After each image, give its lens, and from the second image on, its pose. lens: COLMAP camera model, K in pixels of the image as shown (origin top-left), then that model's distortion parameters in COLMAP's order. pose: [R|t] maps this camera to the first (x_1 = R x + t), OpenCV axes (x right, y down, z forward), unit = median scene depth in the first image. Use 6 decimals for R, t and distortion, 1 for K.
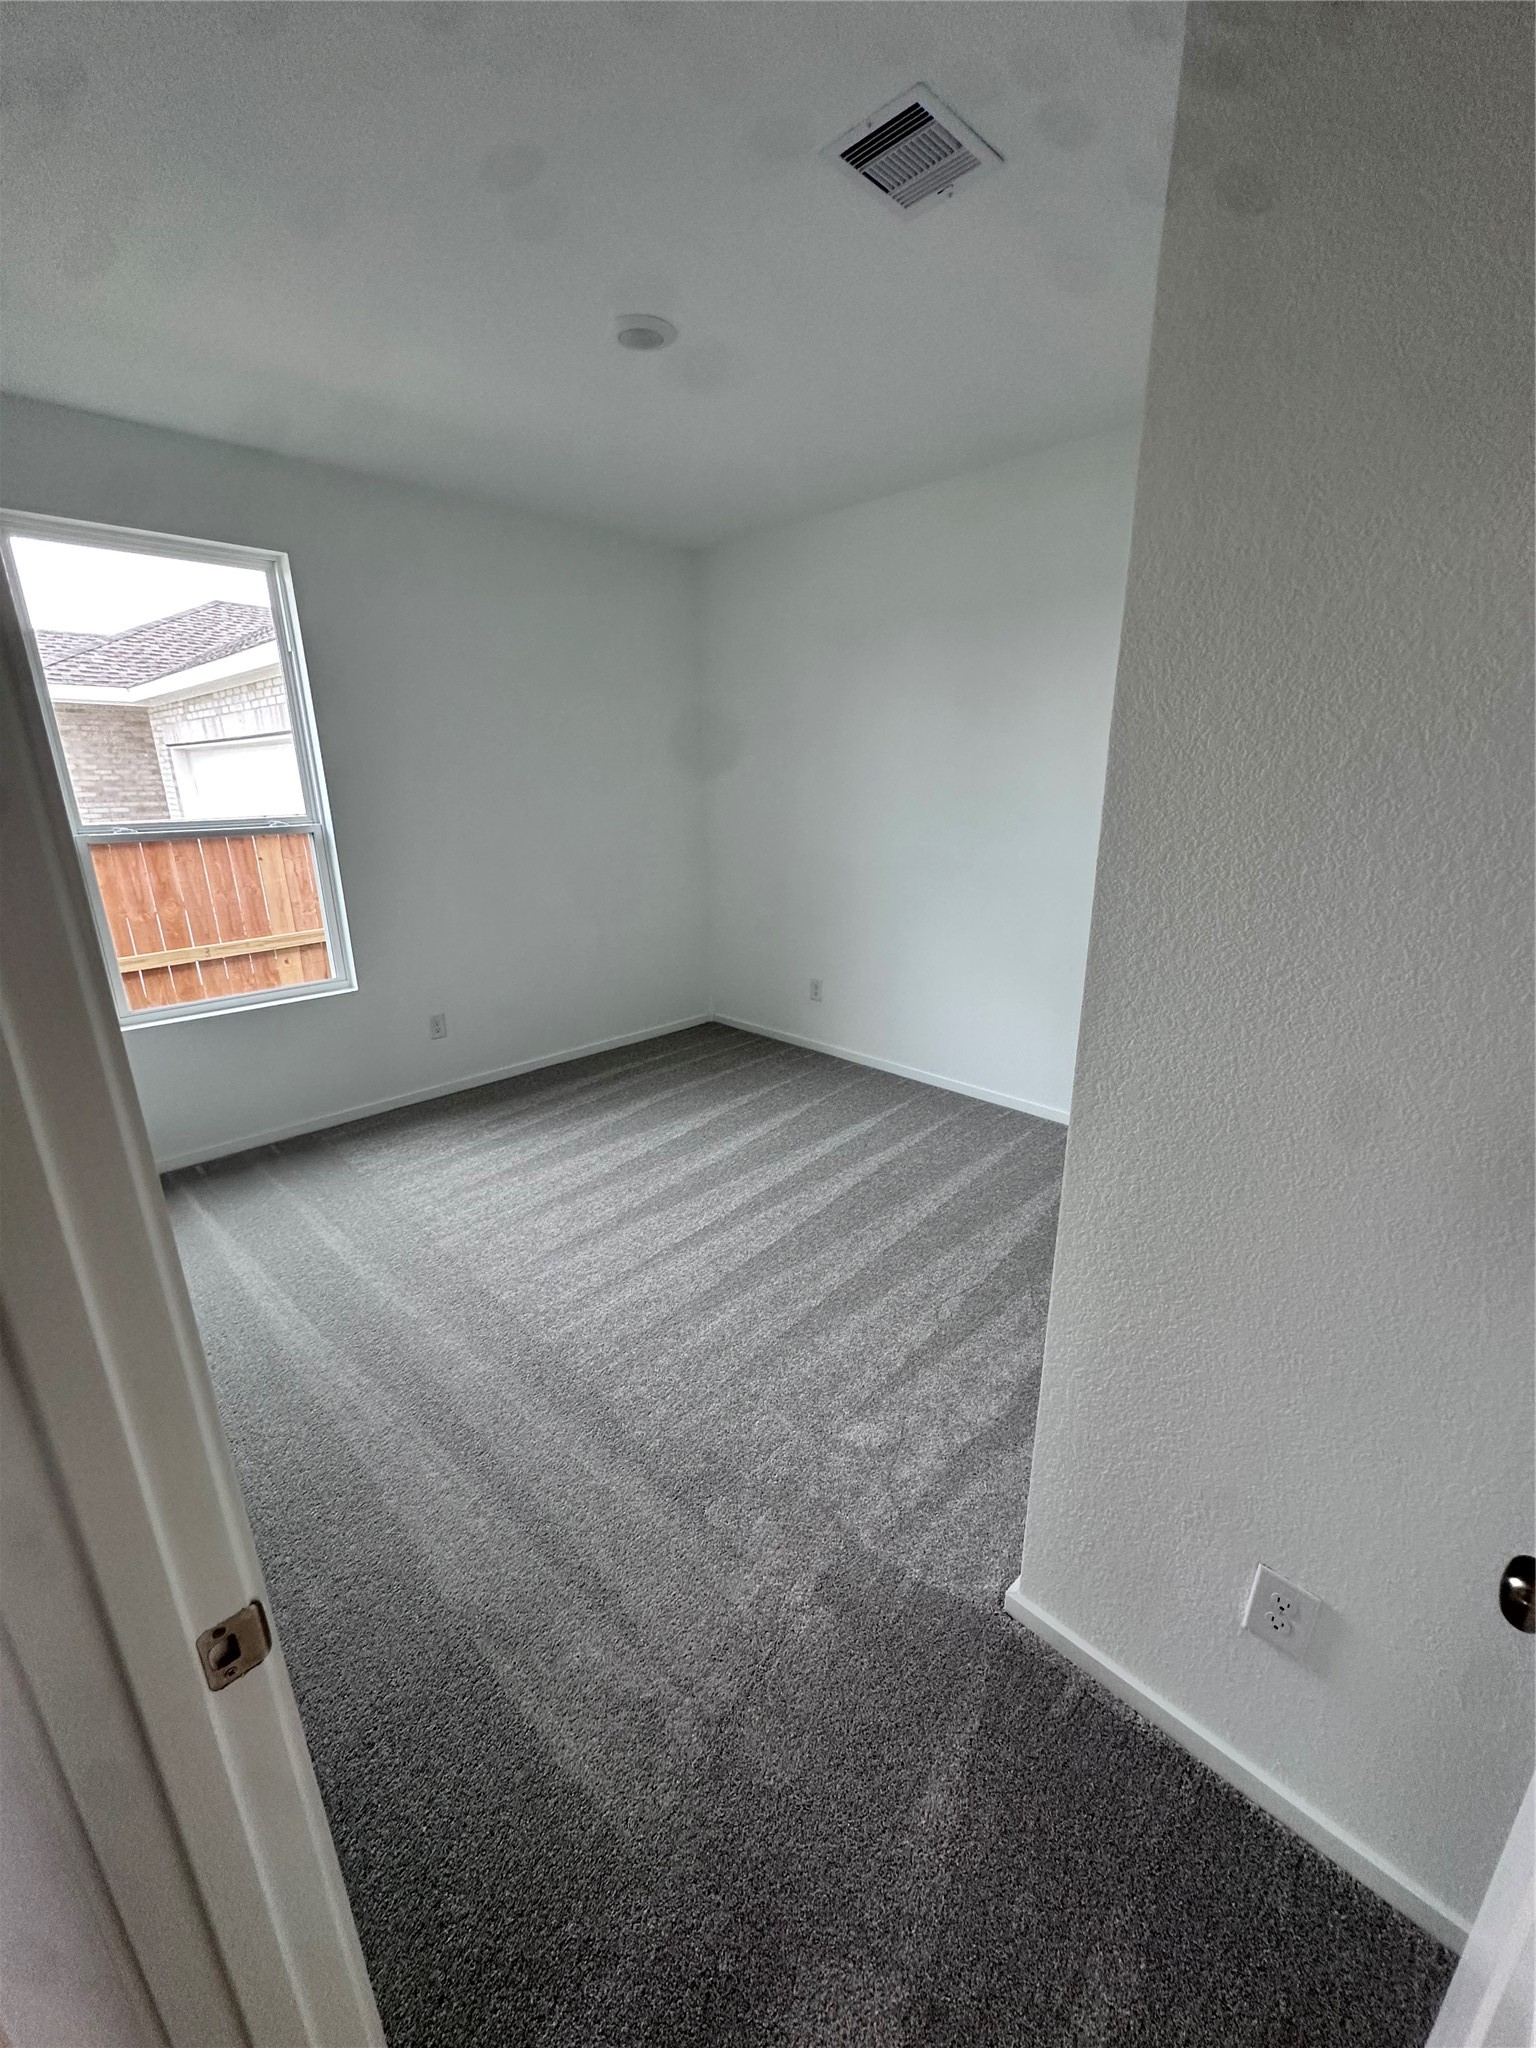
lens RADIAL K [[819.5, 0, 768.0], [0, 819.5, 1024.0], [0, 0, 1]] dist [-0.000028, -0.000016]
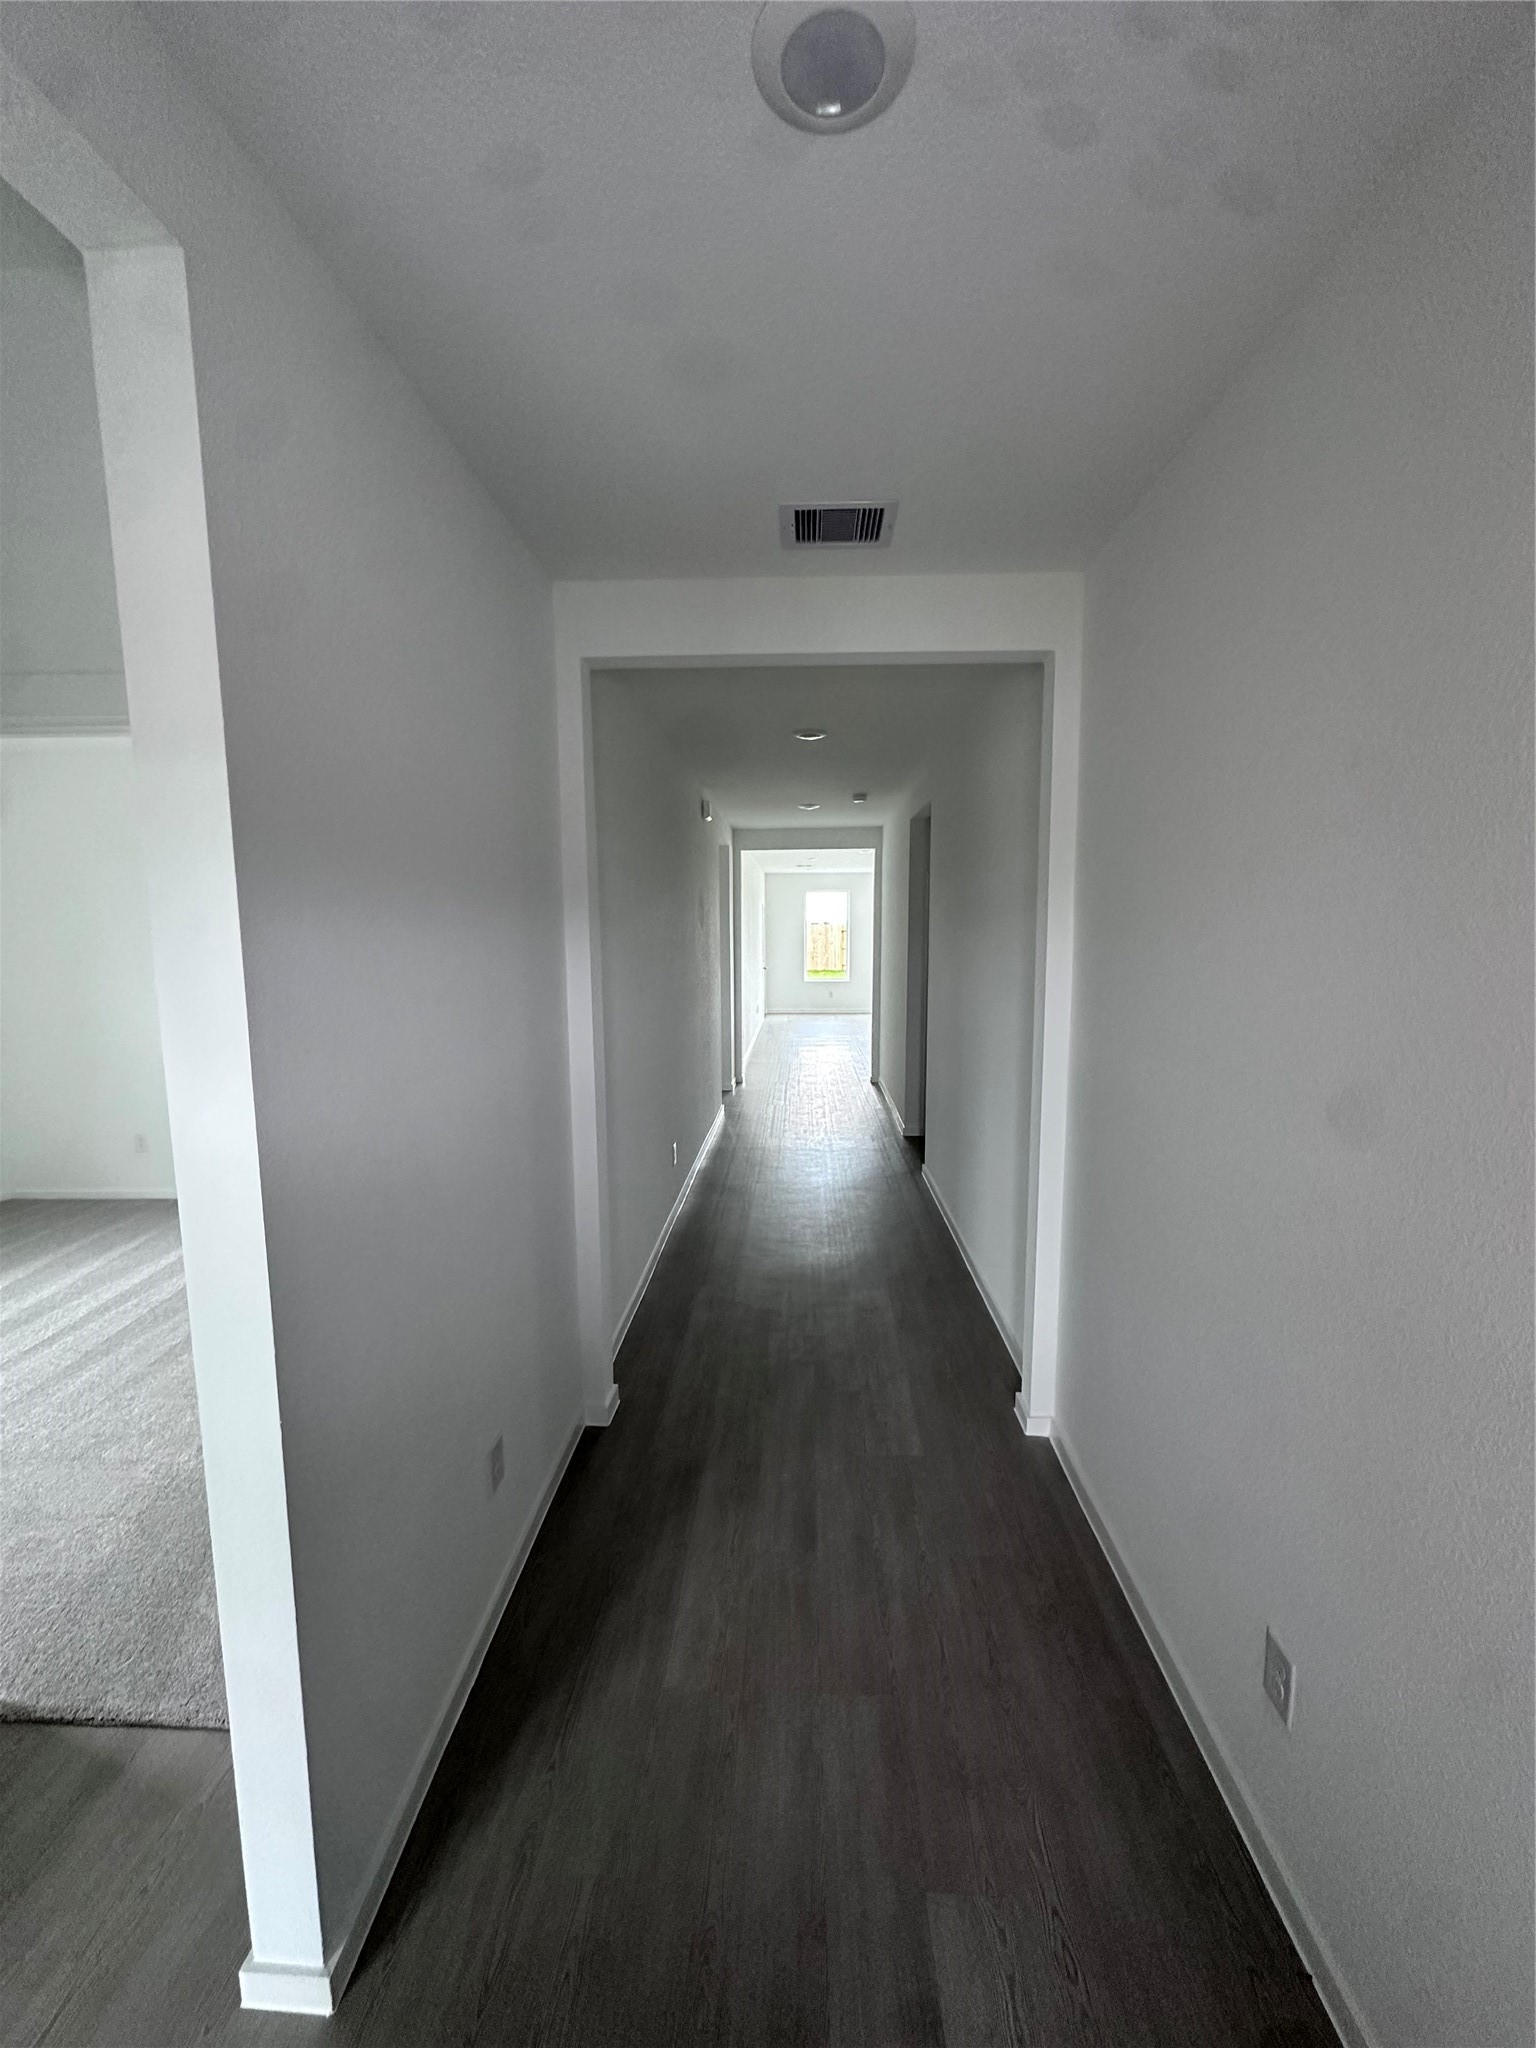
lens RADIAL K [[819.5, 0, 768.0], [0, 819.5, 1024.0], [0, 0, 1]] dist [-0.000028, -0.000016]
pose [[0.737973, -0.075831, 0.670557, -0.076161], [0.197861, 0.974310, -0.107572, 0.145568], [-0.645172, 0.212063, 0.734018, -0.636684]]
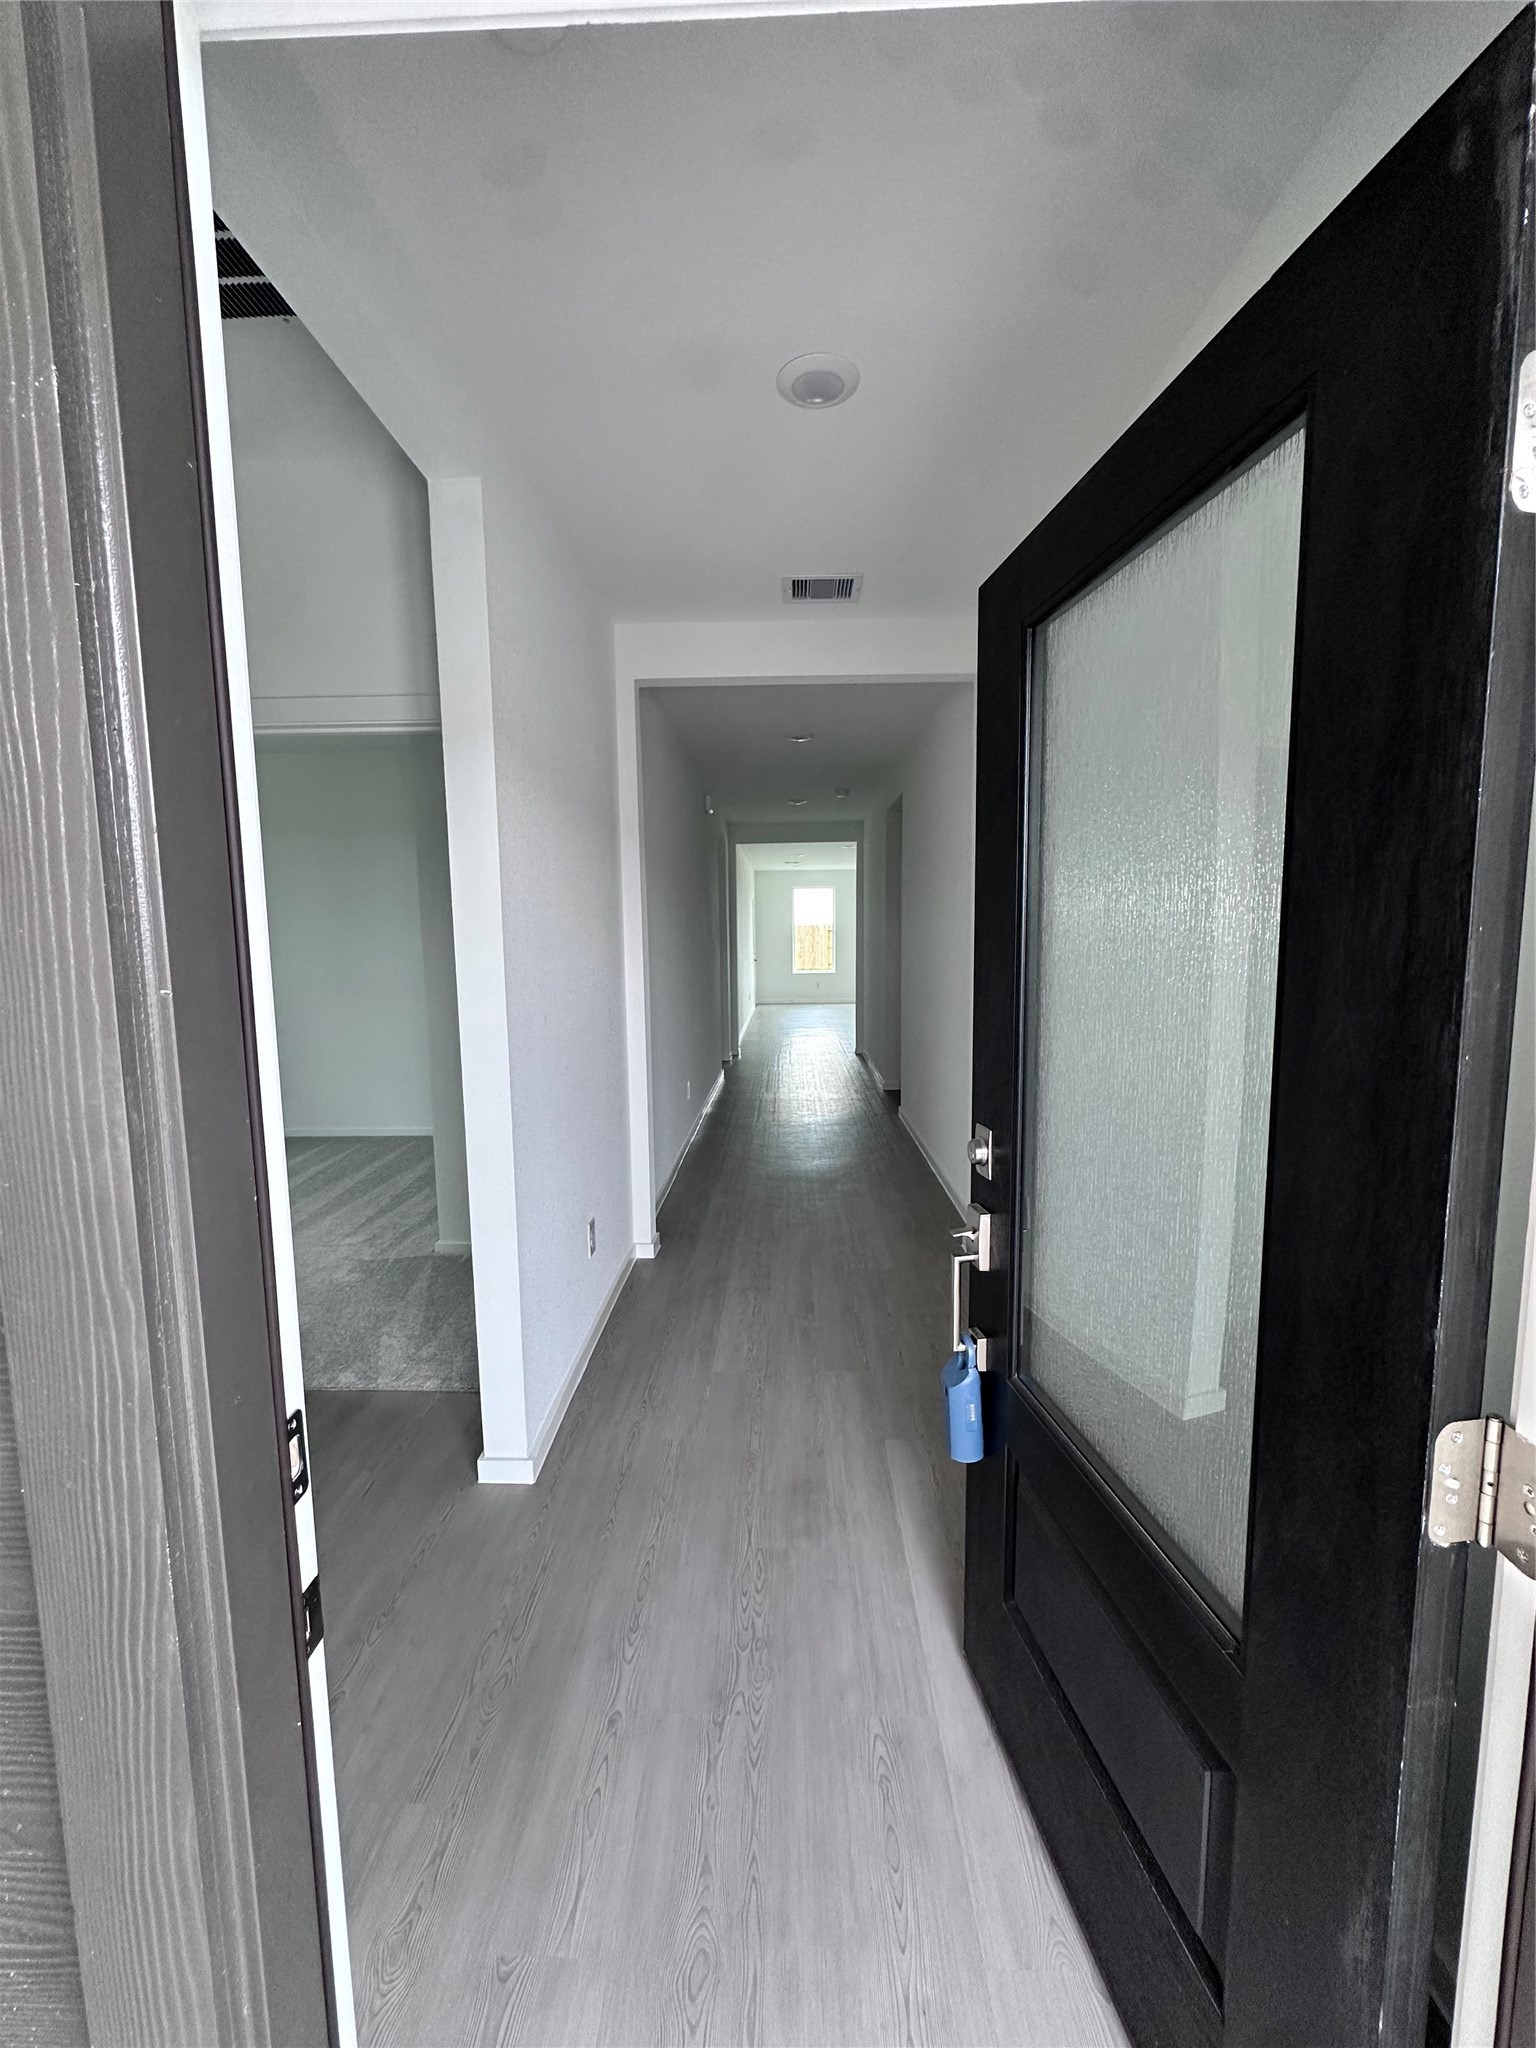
lens RADIAL K [[830.2, 0, 768.0], [0, 830.2, 1024.0], [0, 0, 1]] dist [-0.000384, 0.000003]
pose [[0.725922, -0.073020, 0.683889, -0.337881], [0.208190, 0.971028, -0.117308, 0.305197], [-0.655510, 0.227535, 0.720093, -0.838715]]
